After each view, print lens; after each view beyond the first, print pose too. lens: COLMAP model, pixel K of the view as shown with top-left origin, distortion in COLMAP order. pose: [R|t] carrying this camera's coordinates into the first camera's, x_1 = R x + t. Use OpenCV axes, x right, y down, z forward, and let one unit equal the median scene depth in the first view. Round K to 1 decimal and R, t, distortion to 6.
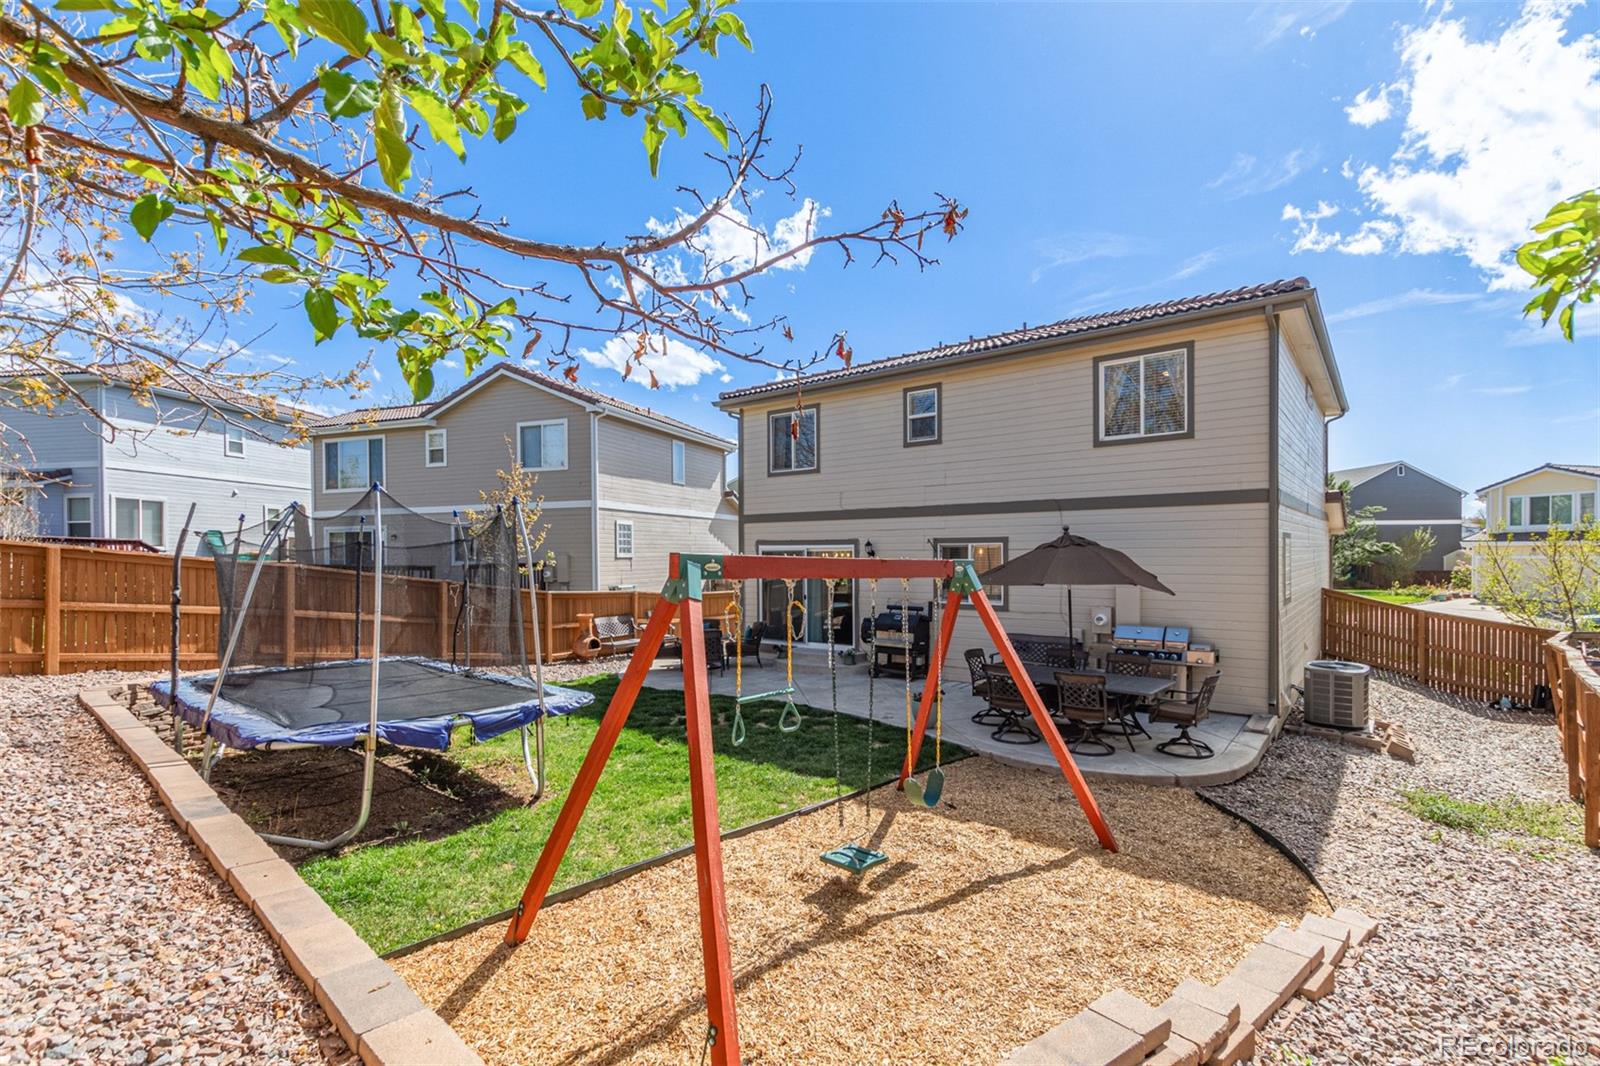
lens RADIAL K [[745.9, 0, 796.9], [0, 745.9, 545.8], [0, 0, 1]] dist [0.014417, -0.008372]
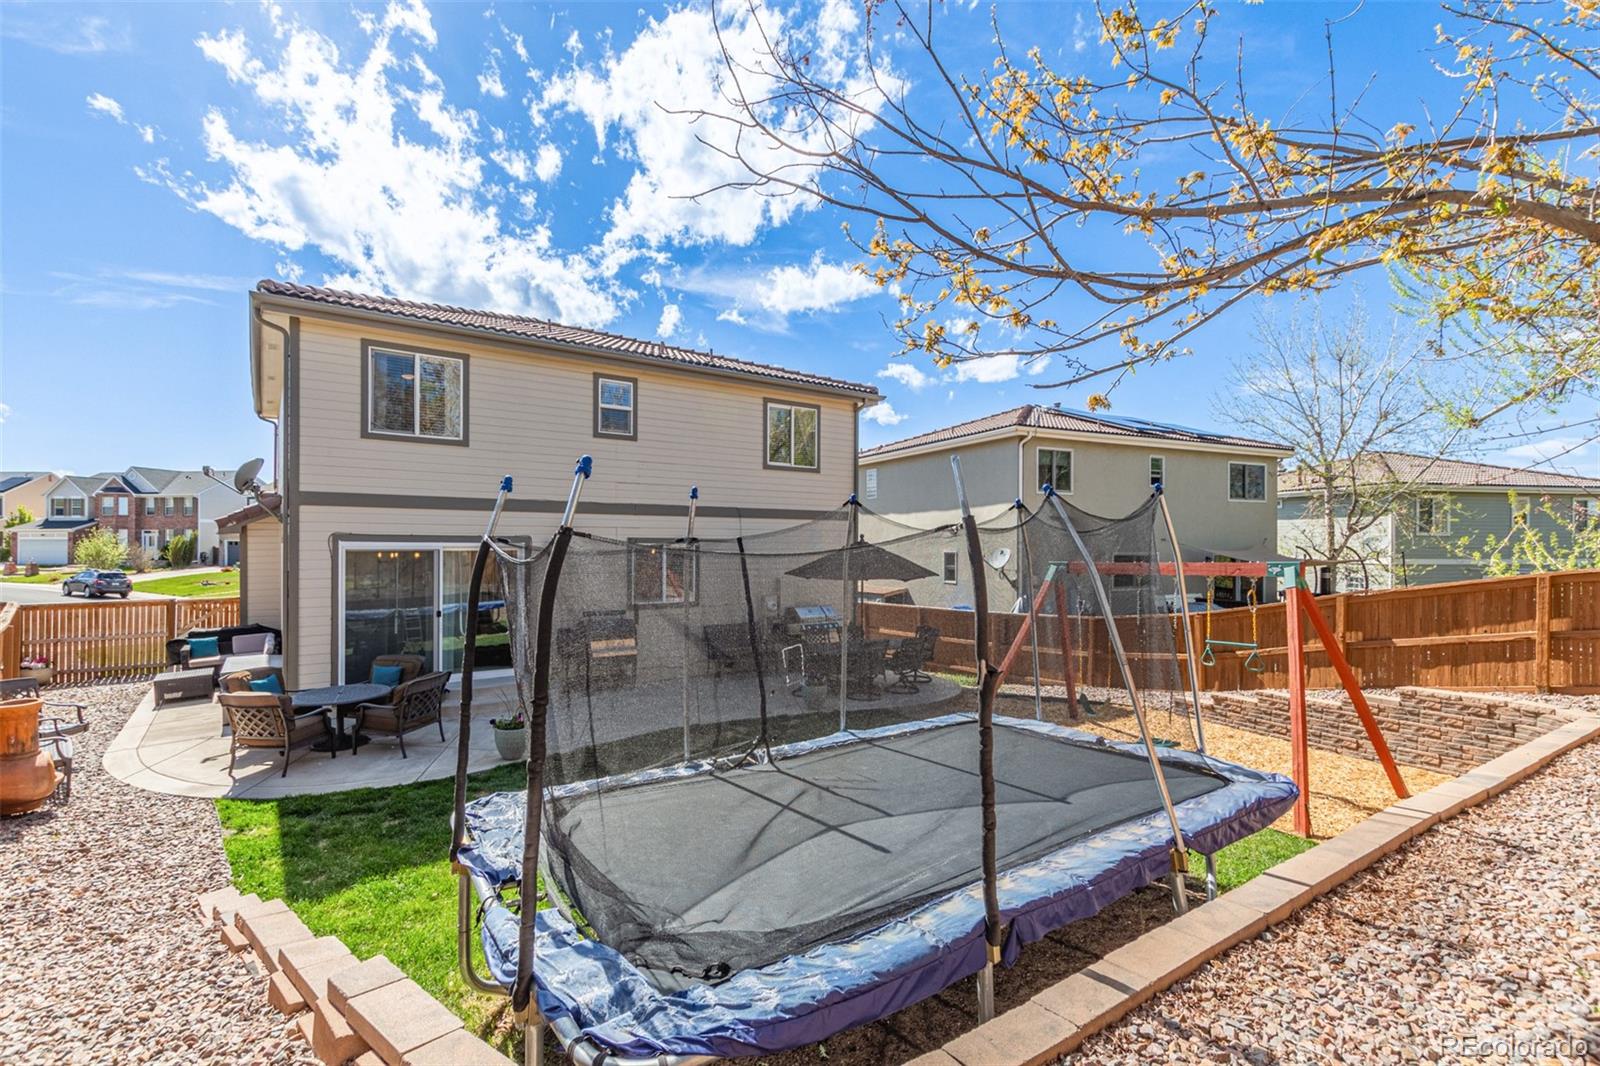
lens RADIAL K [[745.9, 0, 796.9], [0, 745.9, 545.8], [0, 0, 1]] dist [0.014417, -0.008372]
pose [[0.231105, 0.011103, 0.972865, -0.706875], [-0.003155, 0.999938, -0.010663, 0.009871], [-0.972924, -0.000605, 0.231126, 0.570640]]
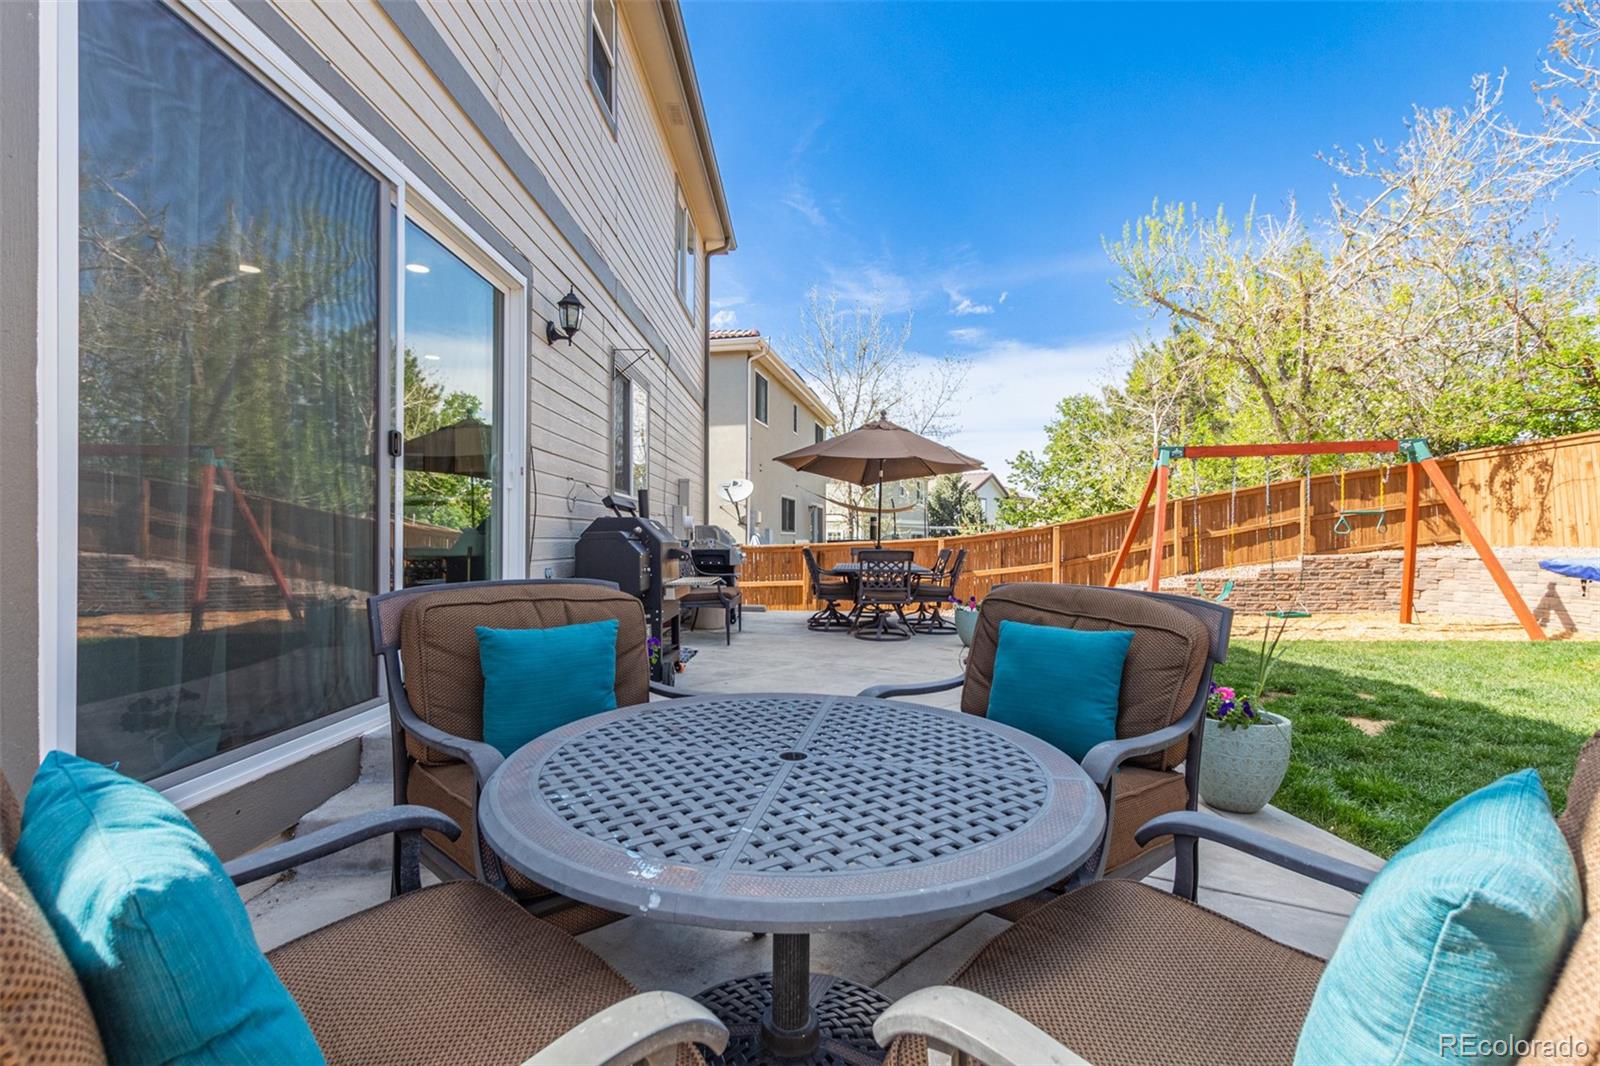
lens RADIAL K [[731.8, 0, 800.0], [0, 731.8, 533.0], [0, 0, 1]] dist [0.013590, -0.001321]
pose [[-0.631071, 0.021011, 0.775440, -0.222851], [0.013093, 0.999779, -0.016434, 0.107593], [-0.775614, -0.000218, -0.631207, 1.192665]]
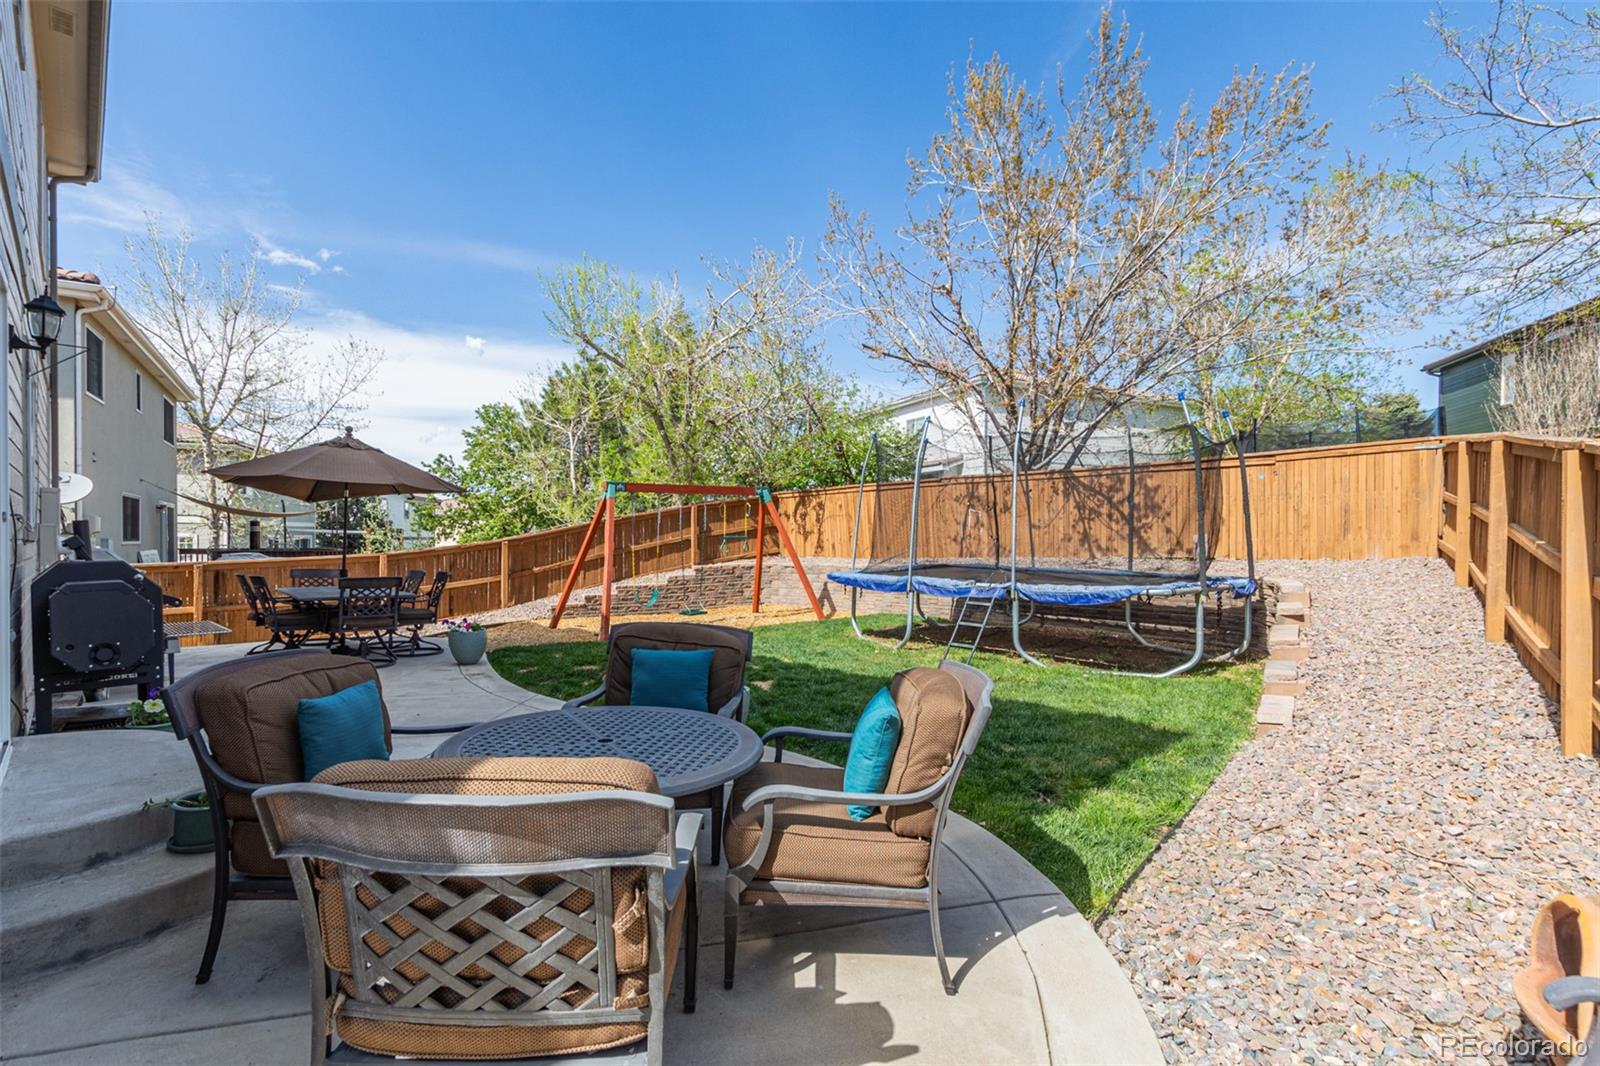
lens RADIAL K [[745.9, 0, 796.9], [0, 745.9, 545.8], [0, 0, 1]] dist [0.014417, -0.008372]
pose [[-0.993579, 0.009869, 0.112708, -0.213944], [0.011431, 0.999847, 0.013218, 0.085941], [-0.112560, 0.014421, -0.993540, 1.308649]]
